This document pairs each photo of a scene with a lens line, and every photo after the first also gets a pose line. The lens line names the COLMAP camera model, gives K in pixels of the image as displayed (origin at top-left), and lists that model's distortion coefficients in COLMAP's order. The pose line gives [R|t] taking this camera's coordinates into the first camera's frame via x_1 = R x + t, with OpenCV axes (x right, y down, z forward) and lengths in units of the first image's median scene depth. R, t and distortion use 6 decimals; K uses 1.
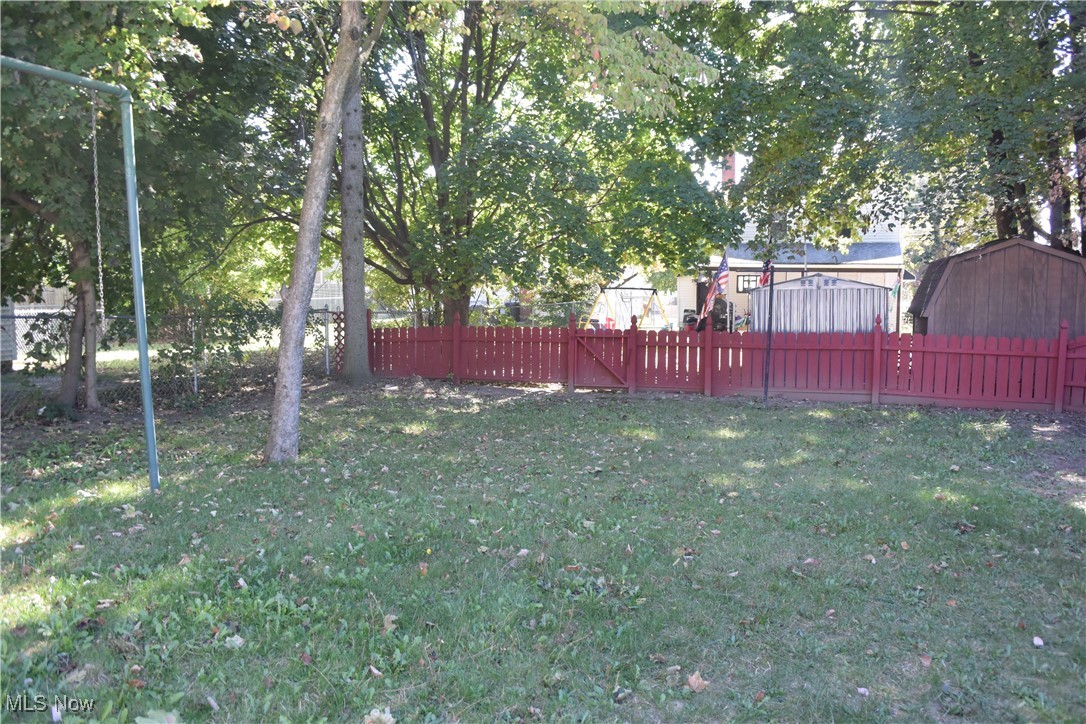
lens RADIAL K [[876.5, 0, 541.8], [0, 876.5, 367.7], [0, 0, 1]] dist [-0.049892, 0.002494]
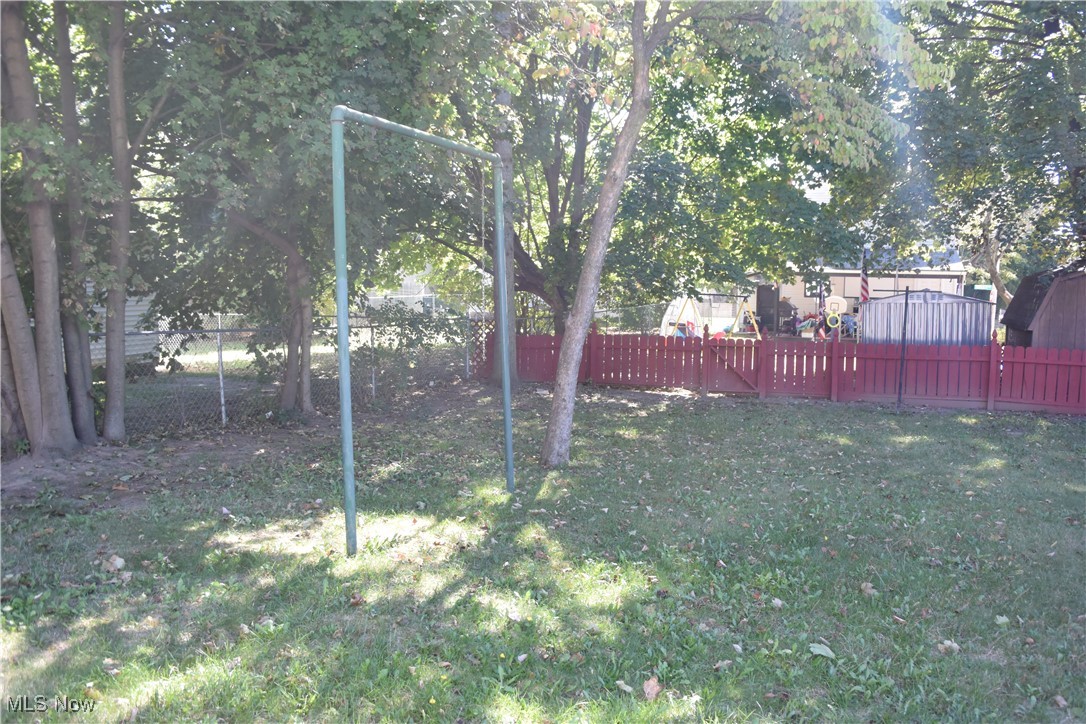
lens RADIAL K [[876.5, 0, 544.5], [0, 876.5, 356.8], [0, 0, 1]] dist [-0.049892, 0.002494]
pose [[0.999969, 0.006975, 0.003708, -0.182016], [-0.006965, 0.999972, -0.002673, -0.018199], [-0.003727, 0.002647, 0.999990, -0.093580]]
